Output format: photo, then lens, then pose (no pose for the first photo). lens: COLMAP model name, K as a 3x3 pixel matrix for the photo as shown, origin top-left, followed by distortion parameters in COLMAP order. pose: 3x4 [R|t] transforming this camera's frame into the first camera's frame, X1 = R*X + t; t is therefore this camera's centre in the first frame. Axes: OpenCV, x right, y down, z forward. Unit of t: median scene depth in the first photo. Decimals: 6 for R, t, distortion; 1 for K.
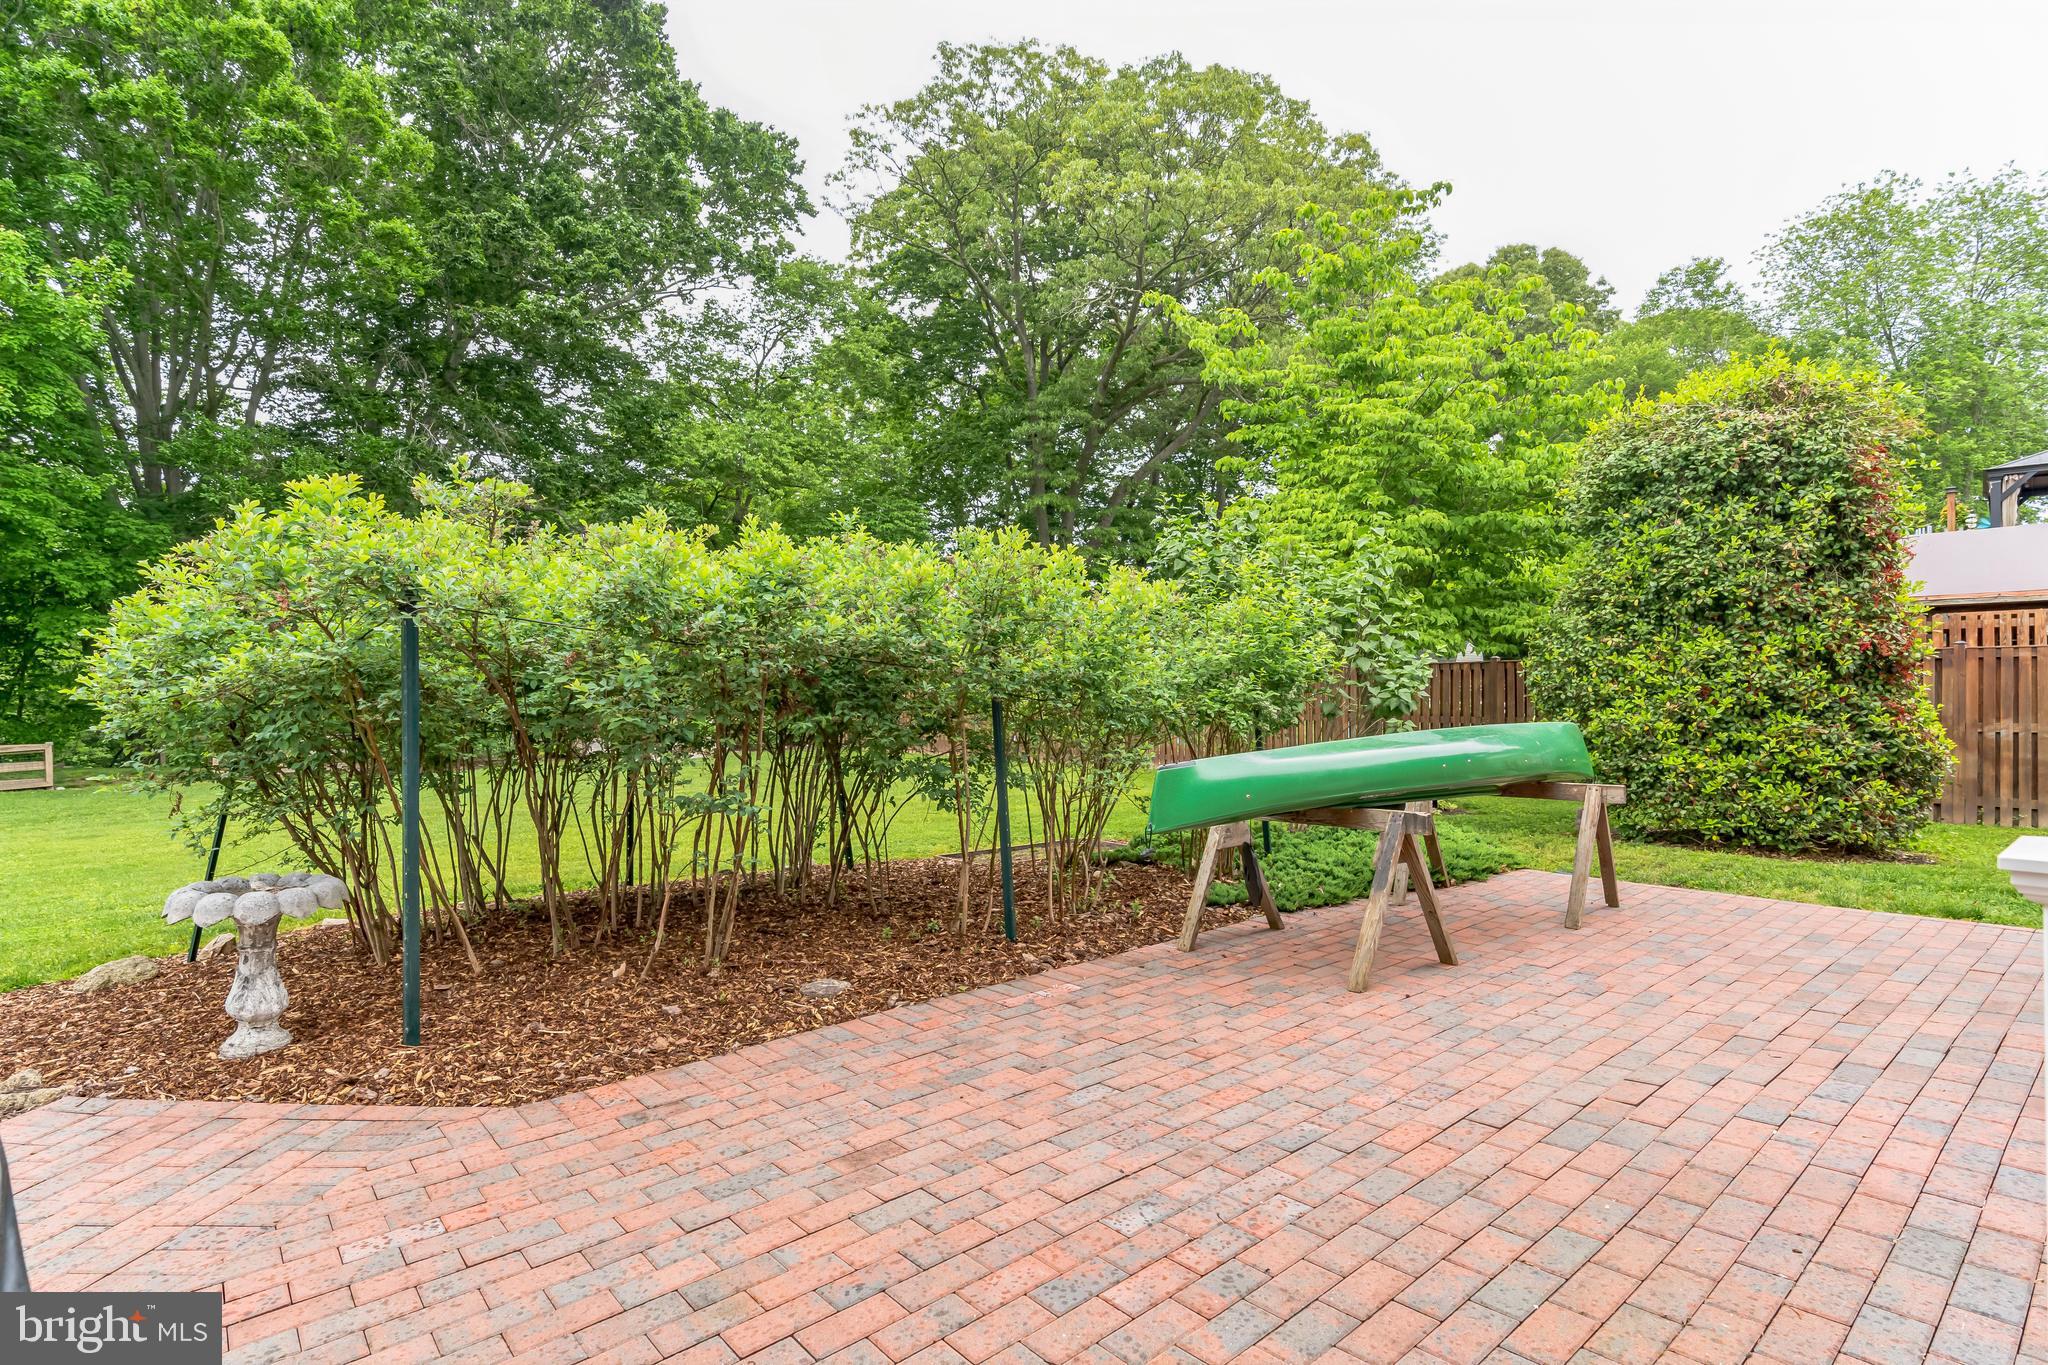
lens RADIAL K [[1006.6, 0, 1029.6], [0, 1006.6, 688.9], [0, 0, 1]] dist [-0.003987, 0.000741]
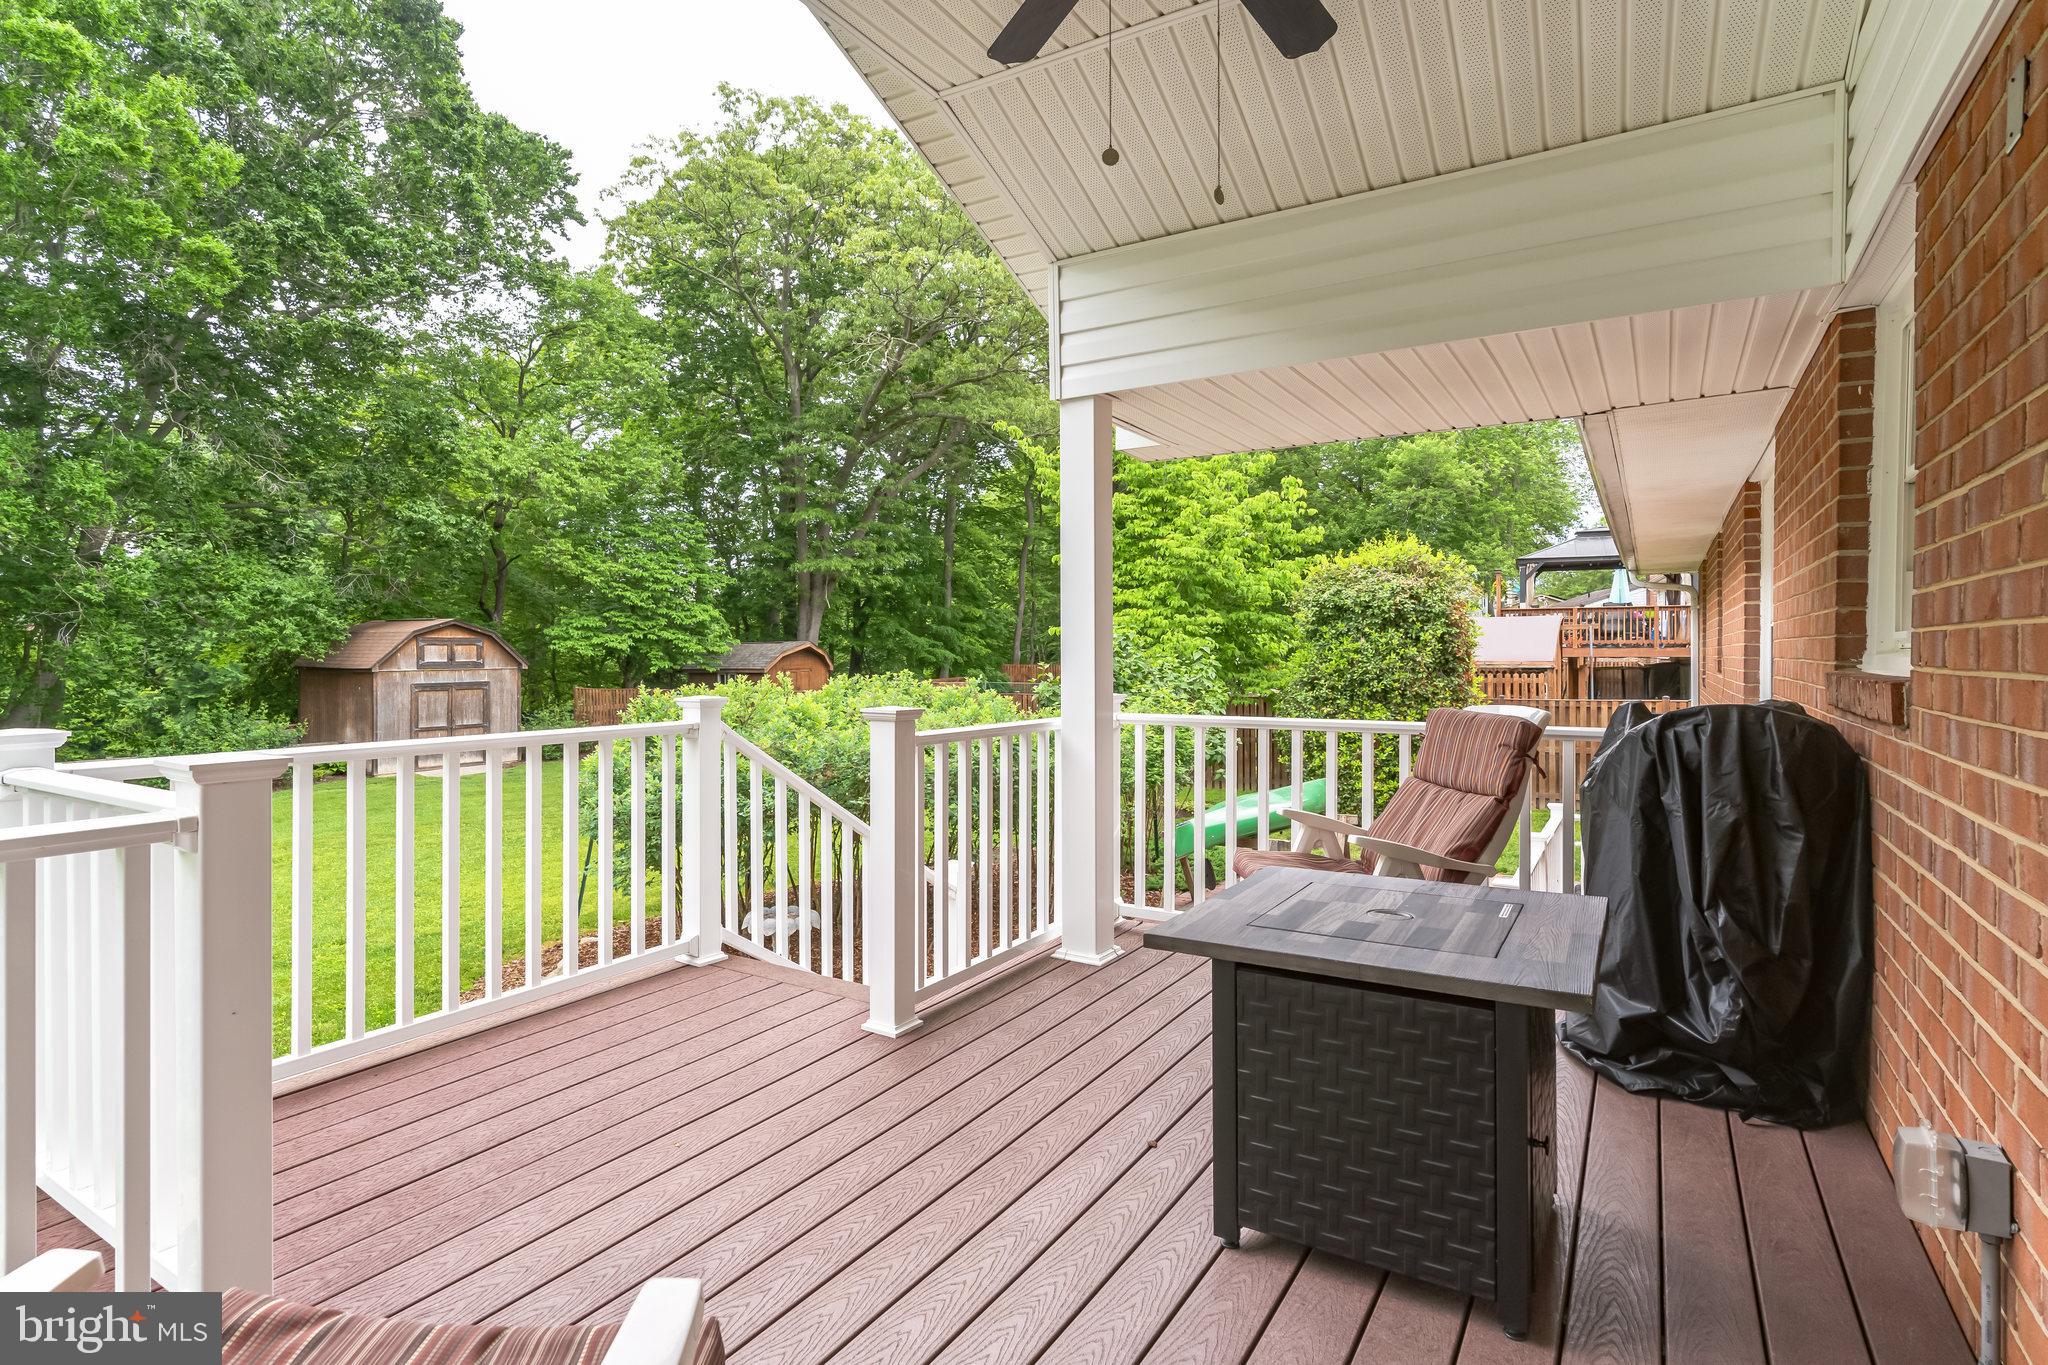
lens RADIAL K [[1033.2, 0, 1021.9], [0, 1033.2, 653.8], [0, 0, 1]] dist [-0.001713, 0.000349]
pose [[0.952753, 0.004968, 0.303705, -0.149590], [-0.003204, 0.999975, -0.006307, -0.047444], [-0.303728, 0.005036, 0.952745, -0.166686]]
